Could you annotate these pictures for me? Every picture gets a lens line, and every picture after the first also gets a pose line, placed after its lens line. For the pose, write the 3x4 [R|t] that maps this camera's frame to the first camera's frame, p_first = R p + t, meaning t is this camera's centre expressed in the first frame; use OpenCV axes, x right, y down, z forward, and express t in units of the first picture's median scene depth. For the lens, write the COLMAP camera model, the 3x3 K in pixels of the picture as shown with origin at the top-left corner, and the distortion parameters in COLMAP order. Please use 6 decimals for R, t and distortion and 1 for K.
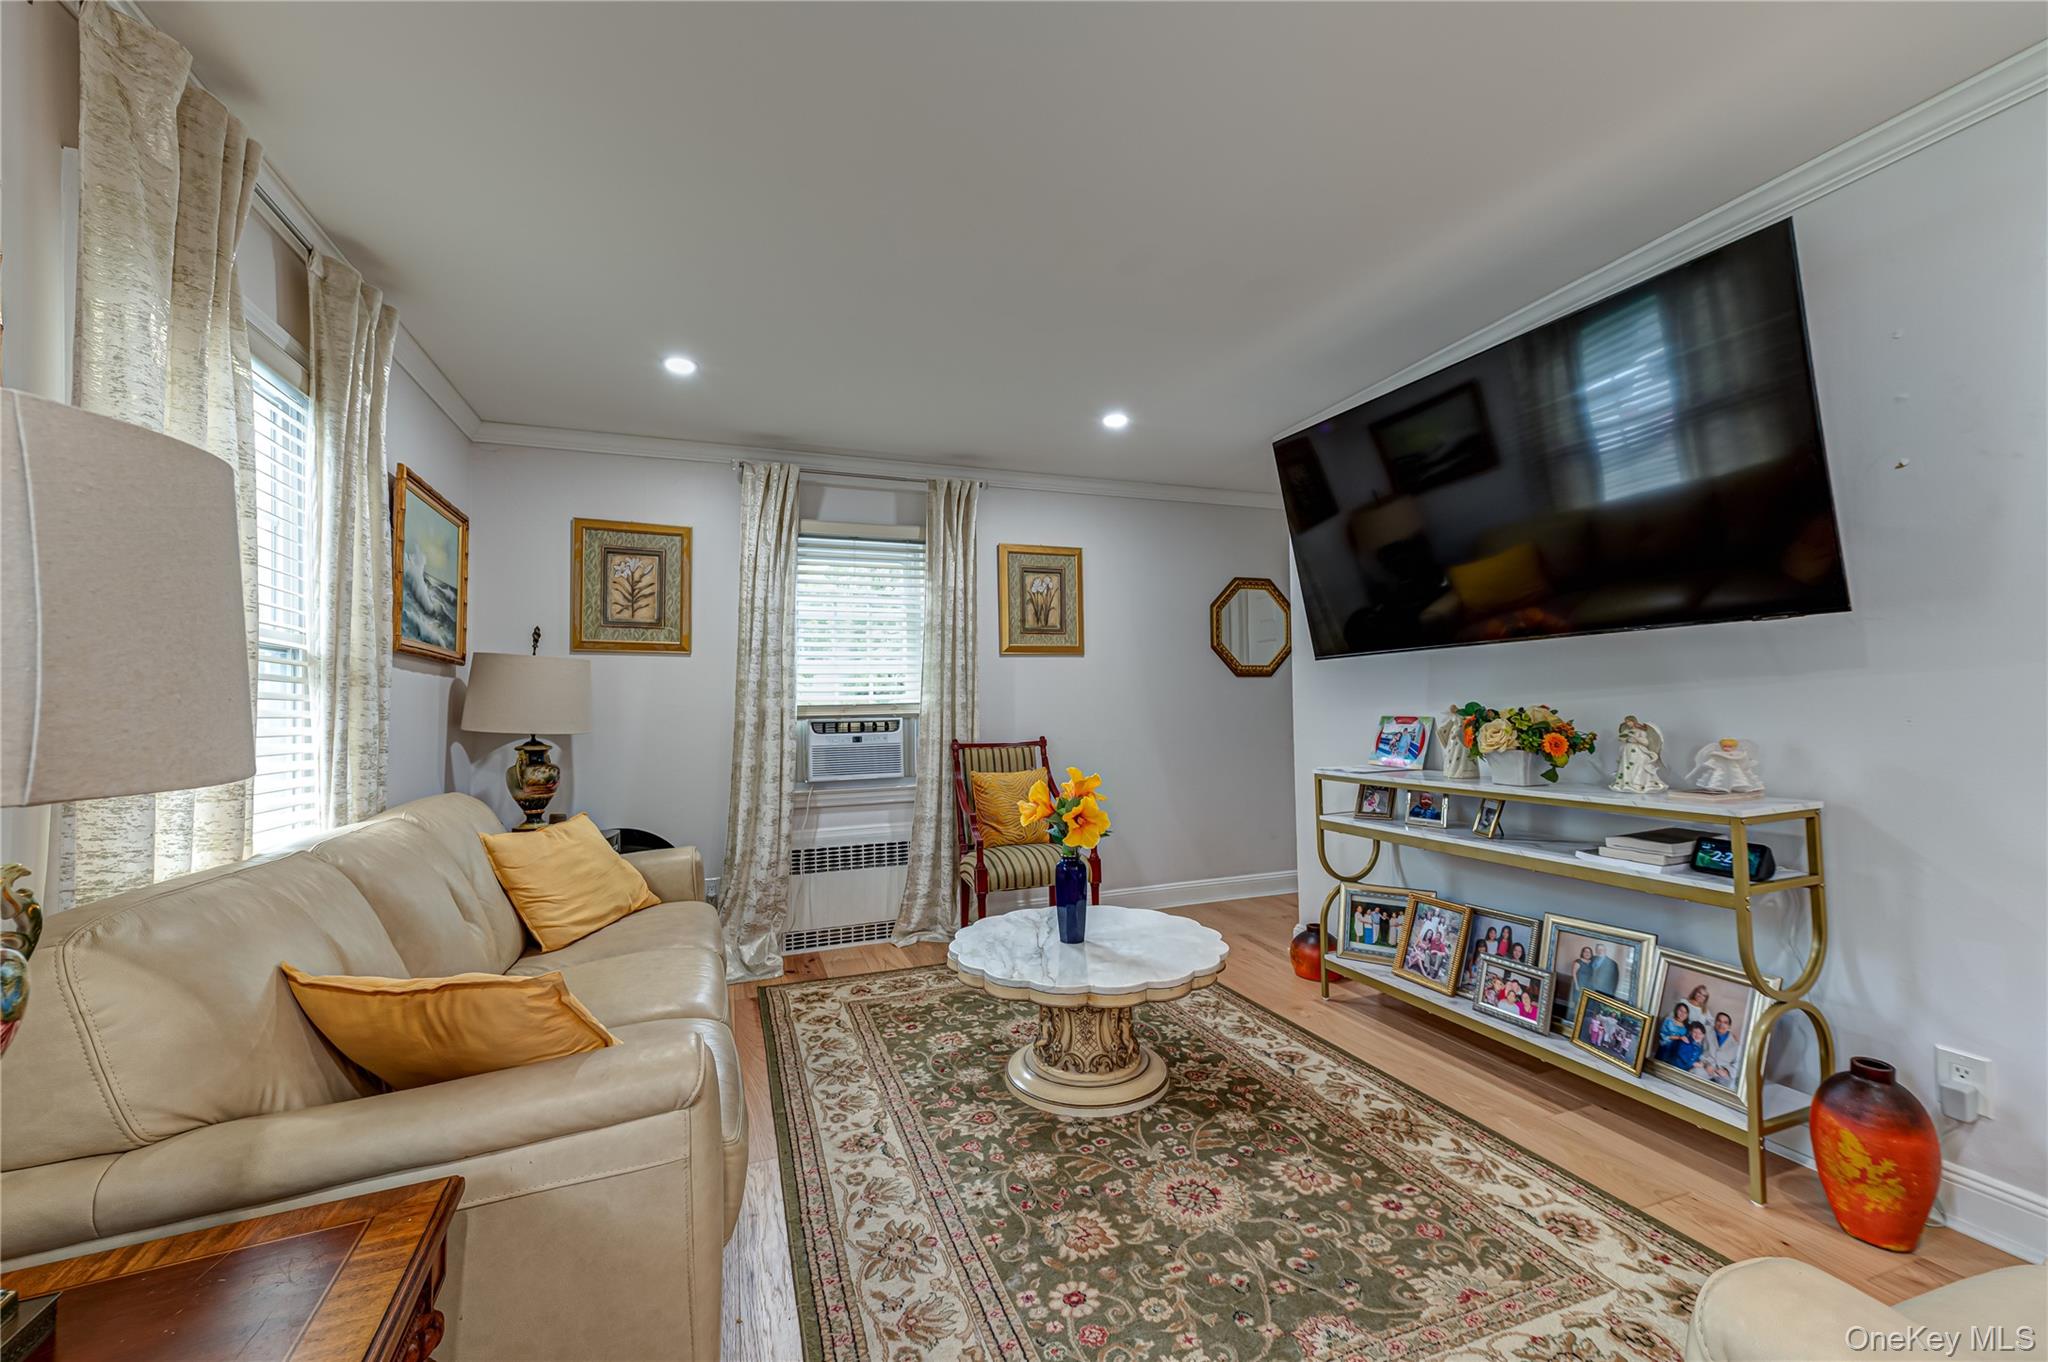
lens RADIAL K [[799.0, 0, 1017.6], [0, 799.0, 690.2], [0, 0, 1]] dist [0.012475, 0.001132]
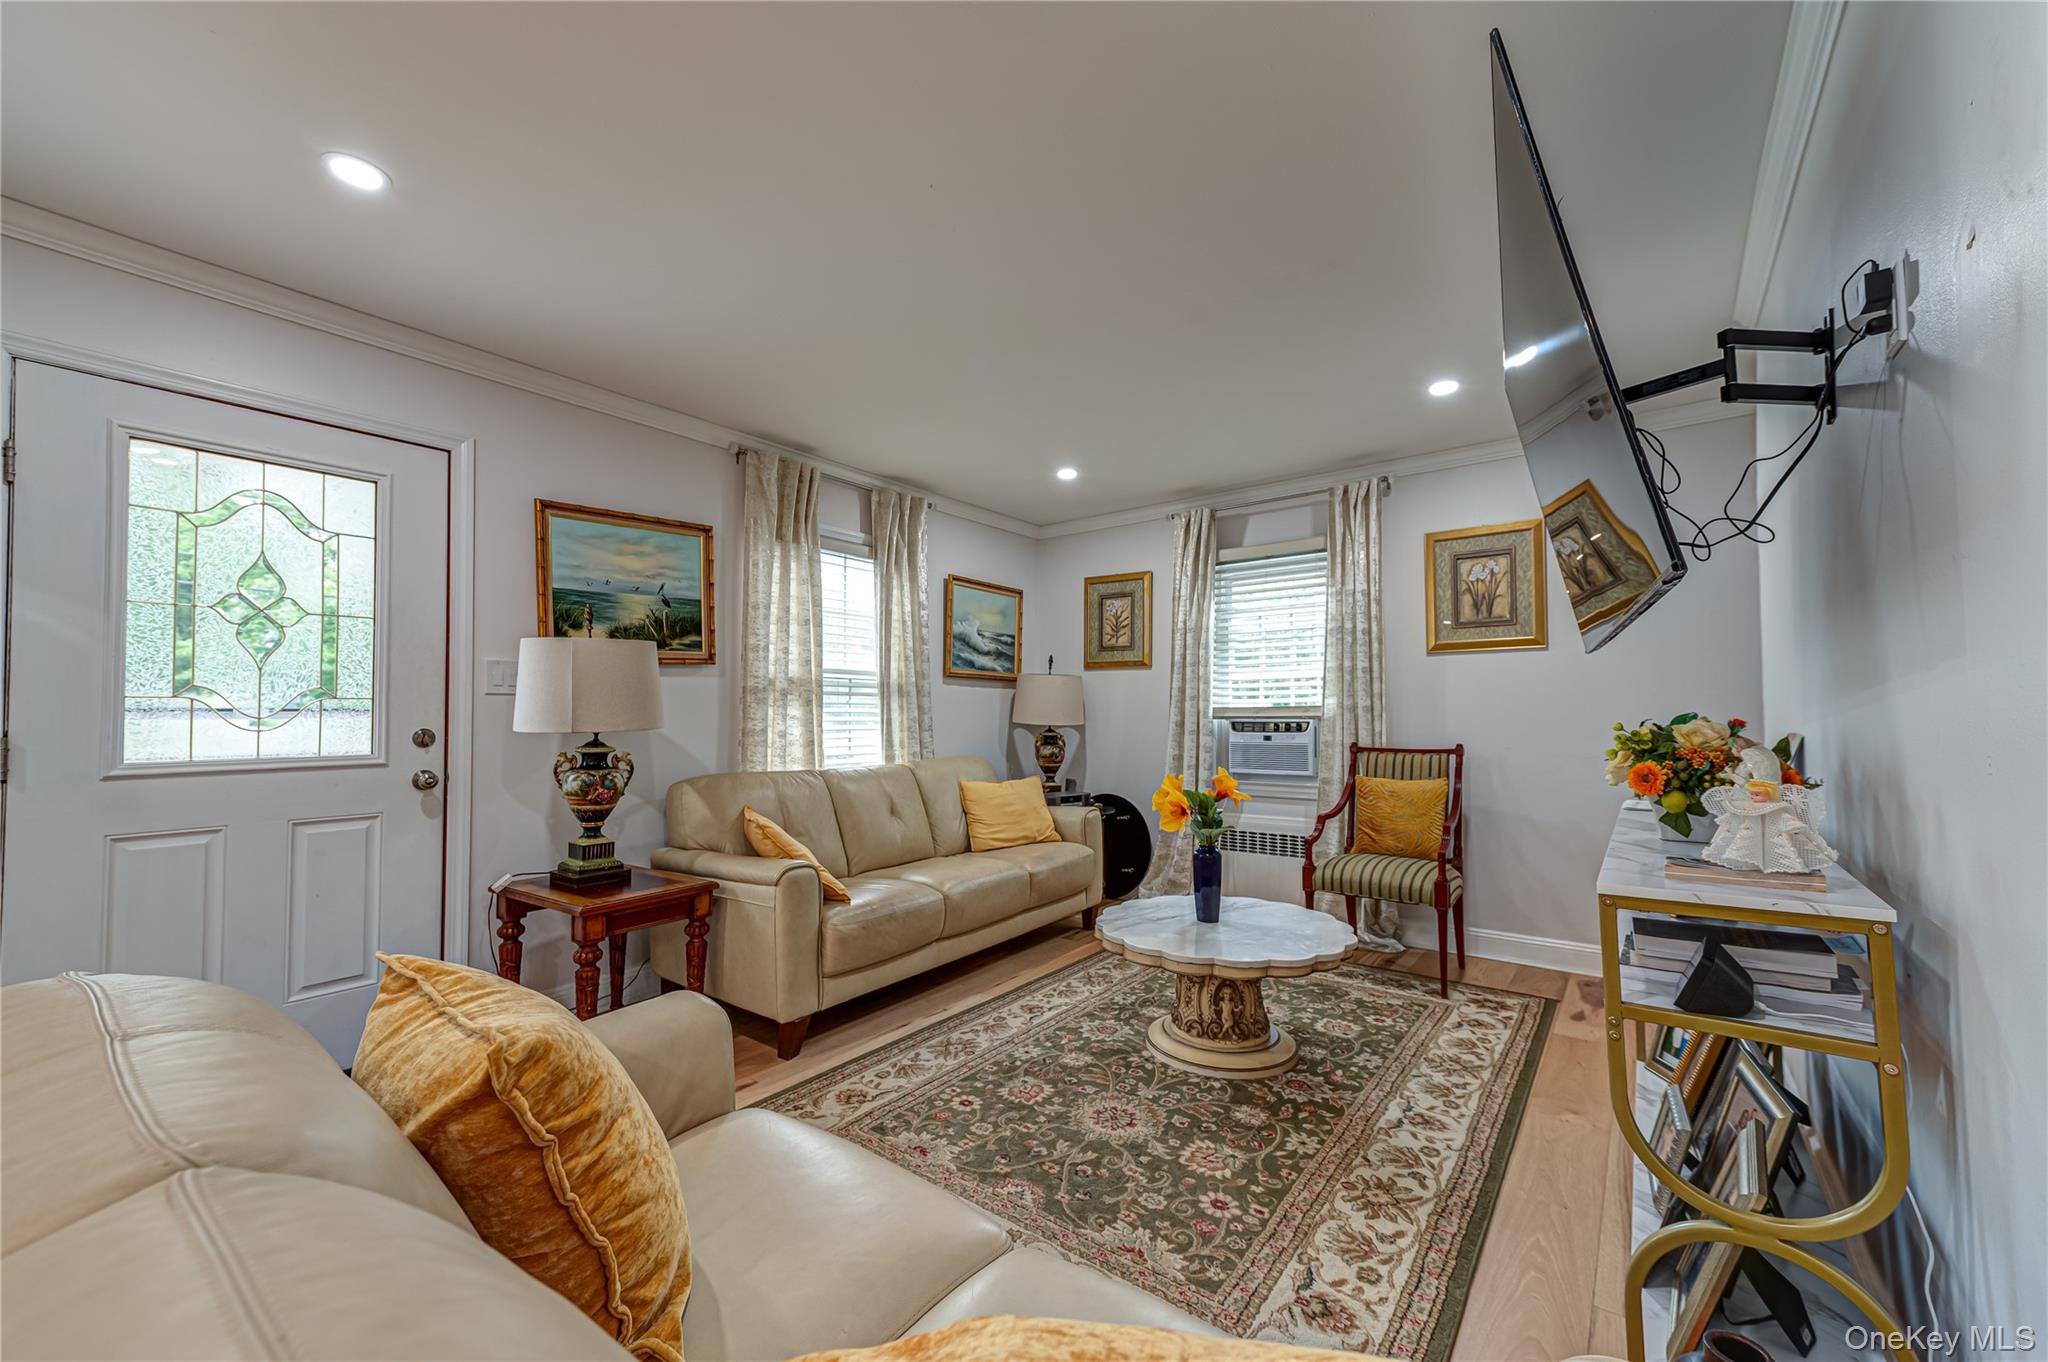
lens RADIAL K [[799.0, 0, 1017.9], [0, 799.0, 691.0], [0, 0, 1]] dist [0.012475, 0.001132]
pose [[0.524063, -0.010200, -0.851618, 0.628171], [0.013679, 0.999900, -0.003559, -0.005498], [0.851569, -0.009784, 0.524151, 0.133073]]
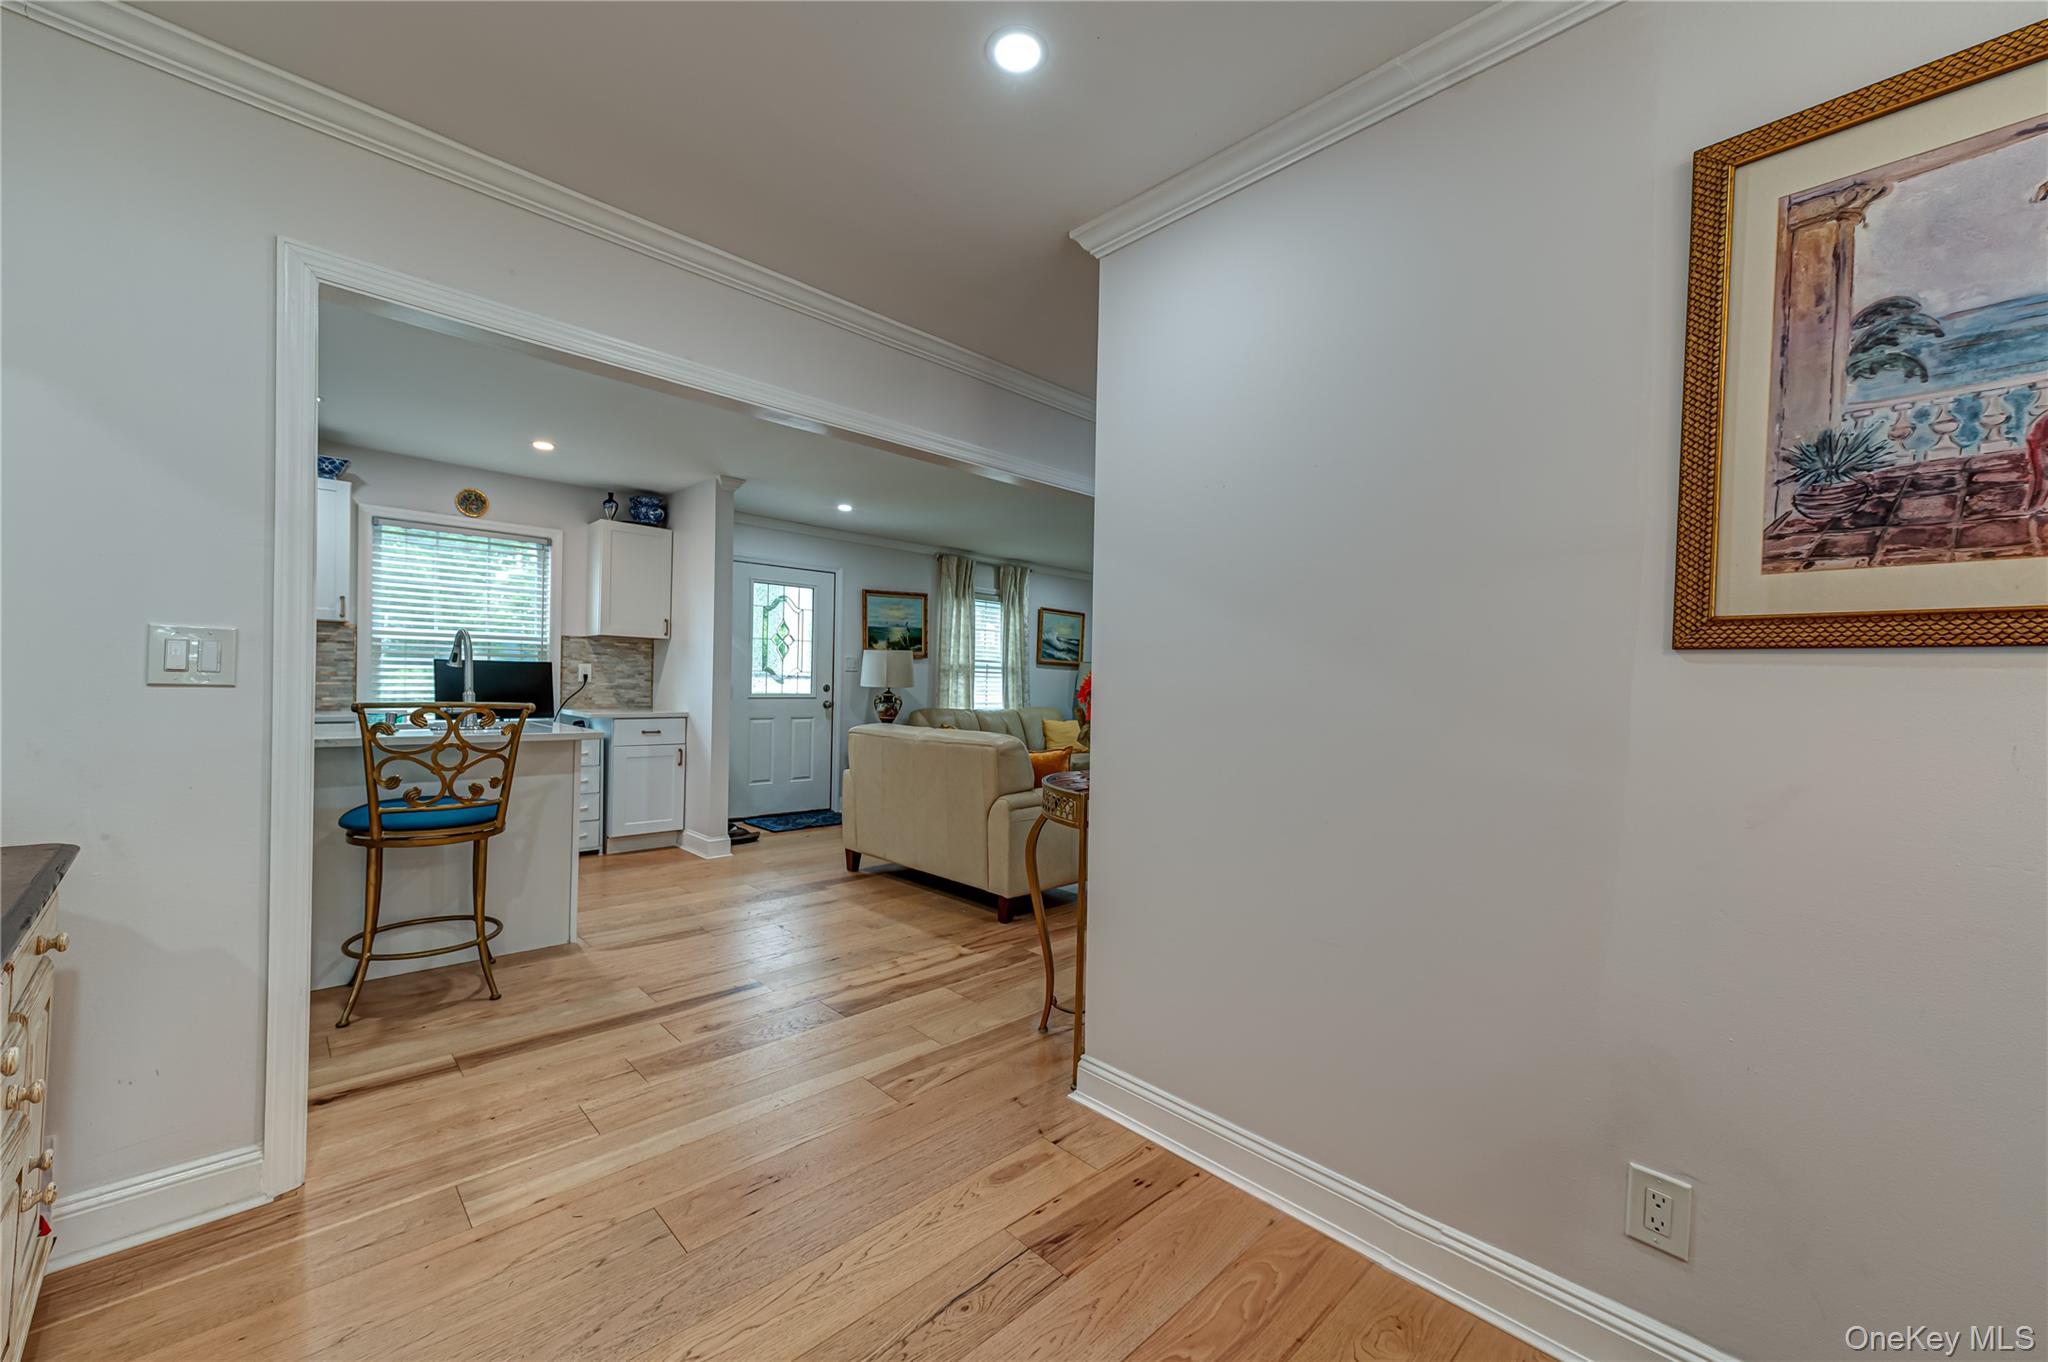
lens RADIAL K [[799.0, 0, 1022.1], [0, 799.0, 682.8], [0, 0, 1]] dist [0.012475, 0.001132]
pose [[0.399491, 0.025653, -0.916378, 1.644315], [-0.009554, 0.999671, 0.023820, -0.034371], [0.916687, -0.000761, 0.399604, -0.287840]]
